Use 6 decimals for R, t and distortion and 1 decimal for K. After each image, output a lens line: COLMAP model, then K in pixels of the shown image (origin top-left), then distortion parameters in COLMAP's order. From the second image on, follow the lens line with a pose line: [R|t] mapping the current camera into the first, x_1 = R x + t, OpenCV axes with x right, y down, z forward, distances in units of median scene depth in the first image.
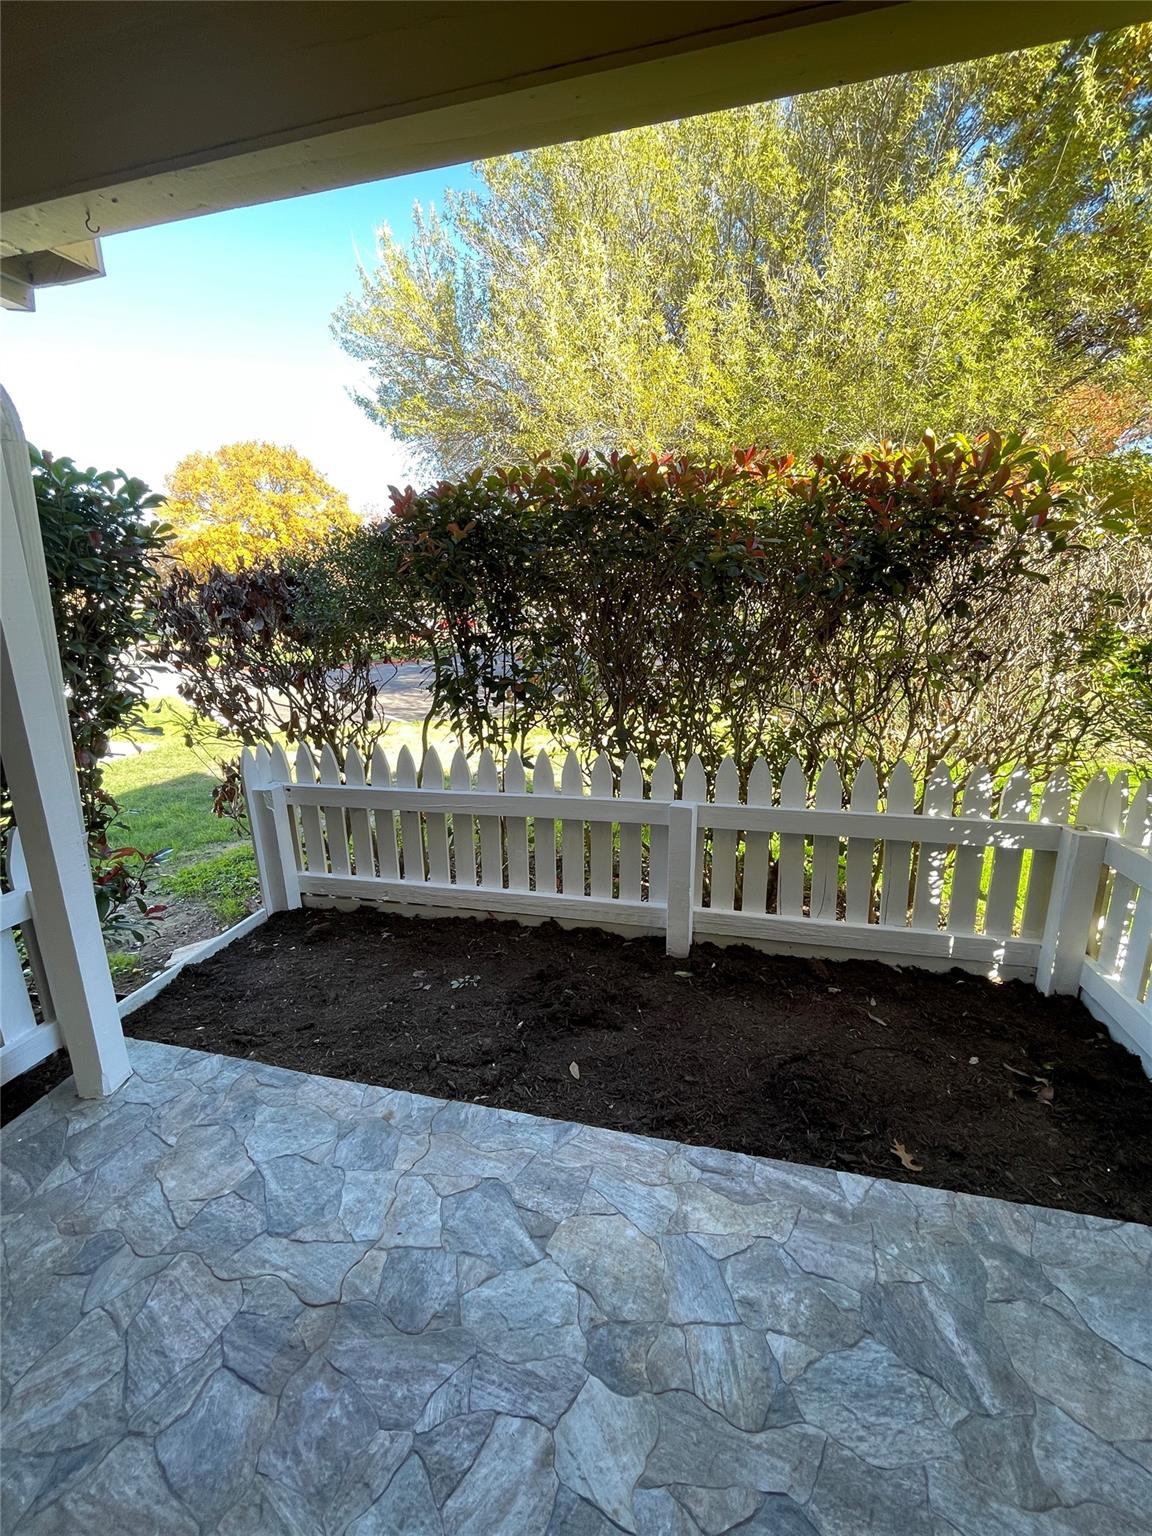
lens RADIAL K [[626.0, 0, 572.0], [0, 626.0, 758.0], [0, 0, 1]] dist [-0.000569, -0.000349]
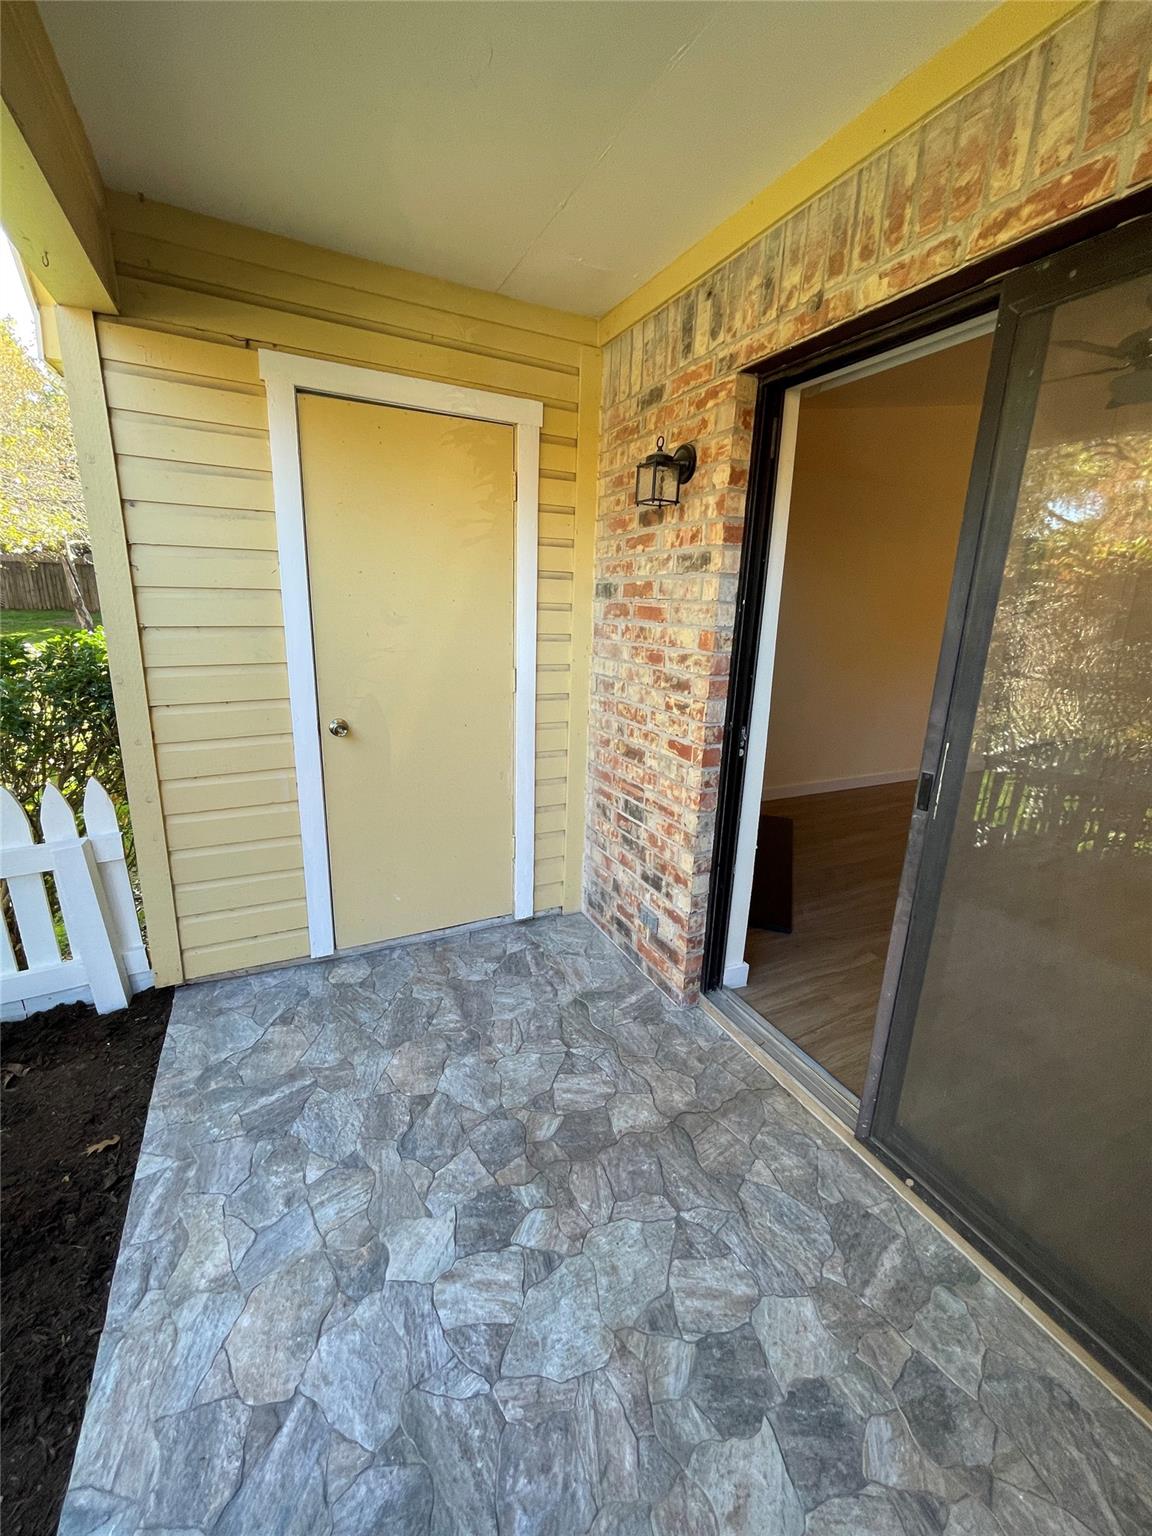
lens RADIAL K [[617.2, 0, 569.1], [0, 617.2, 762.8], [0, 0, 1]] dist [-0.014810, 0.004436]
pose [[-0.633240, -0.191009, 0.750015, -0.608303], [0.177354, 0.907469, 0.380849, -0.205485], [-0.753361, 0.374186, -0.540769, 0.688515]]
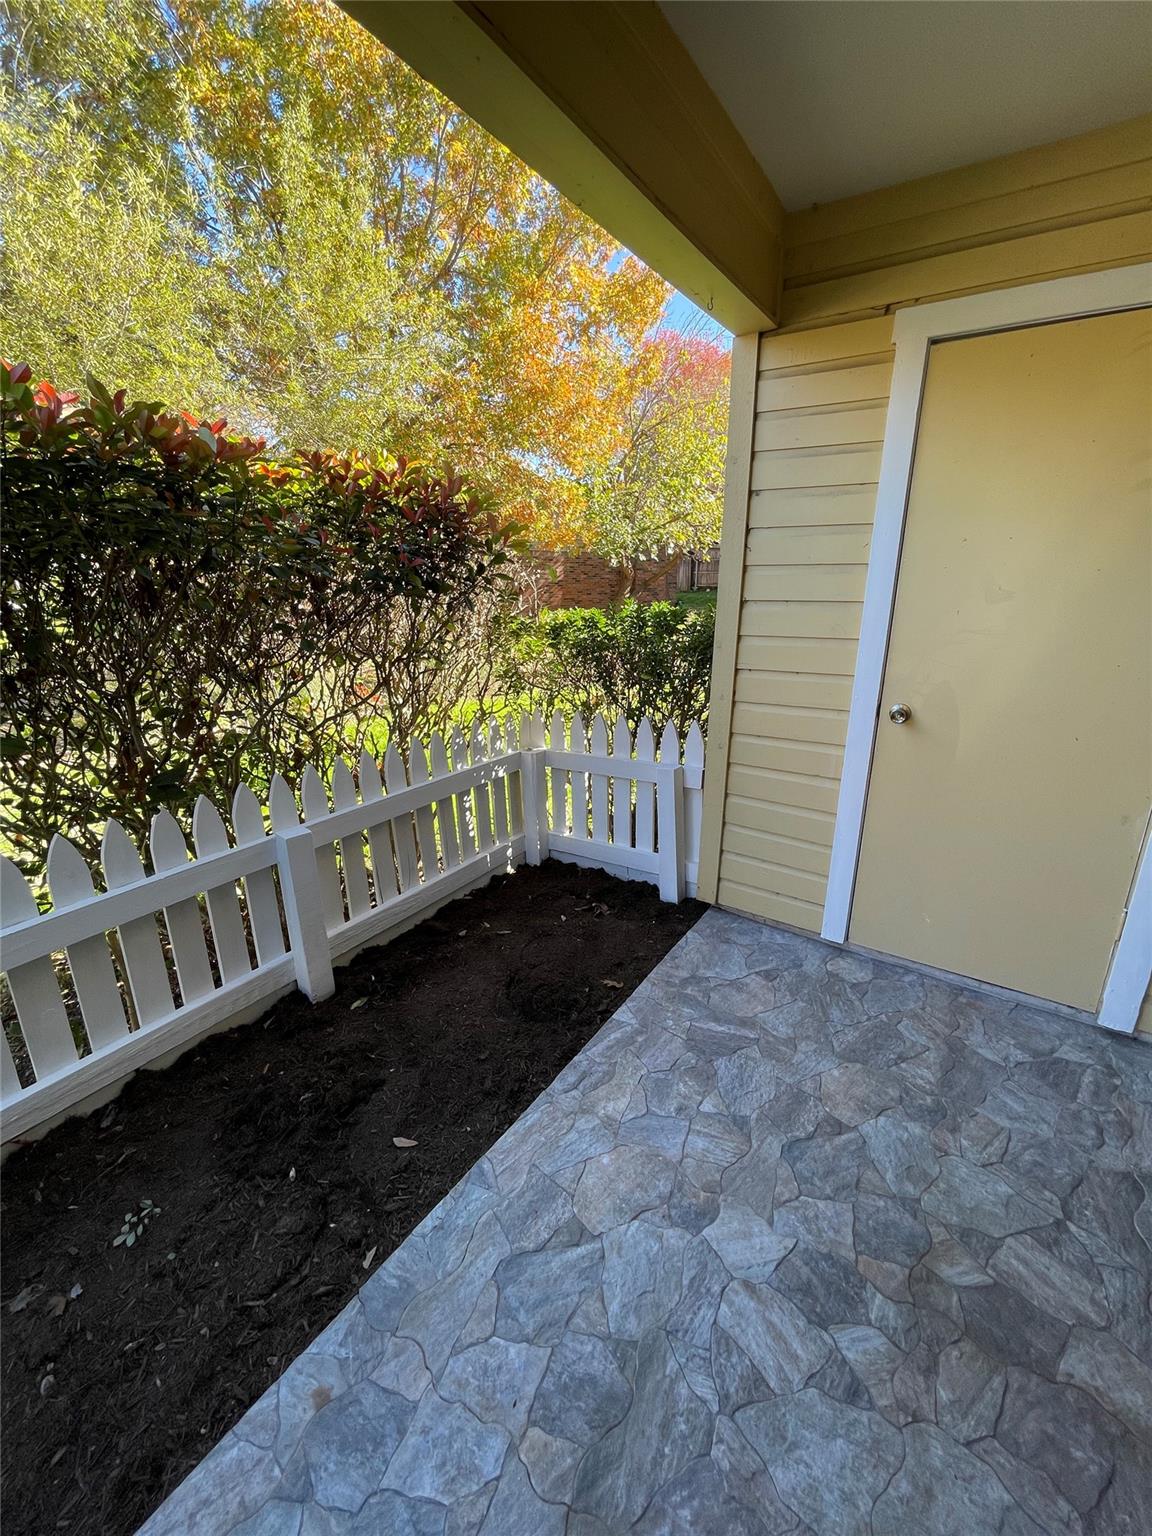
lens RADIAL K [[621.7, 0, 577.9], [0, 621.7, 760.7], [0, 0, 1]] dist [0.000232, -0.000143]
pose [[0.343374, -0.245869, 0.906445, -0.646290], [0.224879, 0.958575, 0.174823, -0.122857], [-0.911879, 0.143811, 0.384440, 0.425422]]
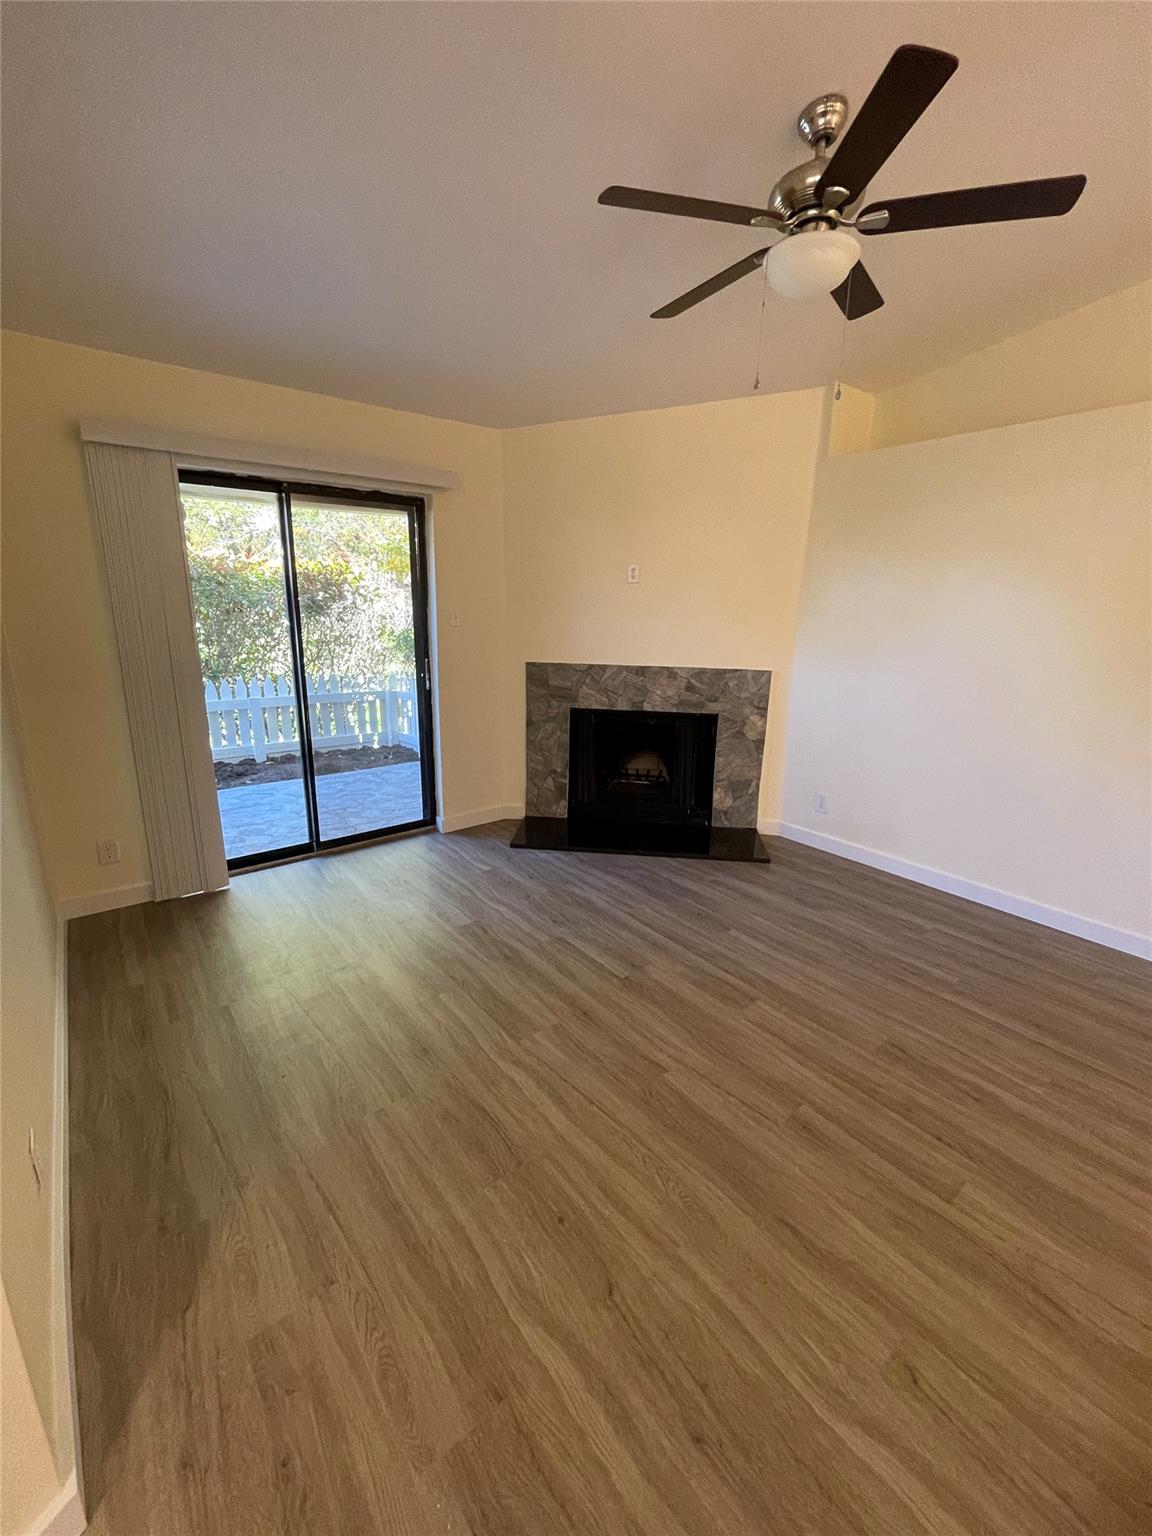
lens RADIAL K [[619.8, 0, 570.4], [0, 619.8, 758.2], [0, 0, 1]] dist [0.000037, 0.000129]
pose [[0.618400, -0.154602, 0.770506, -1.395680], [0.166253, 0.984004, 0.064007, 0.521998], [-0.768077, 0.088516, 0.634211, -2.129619]]
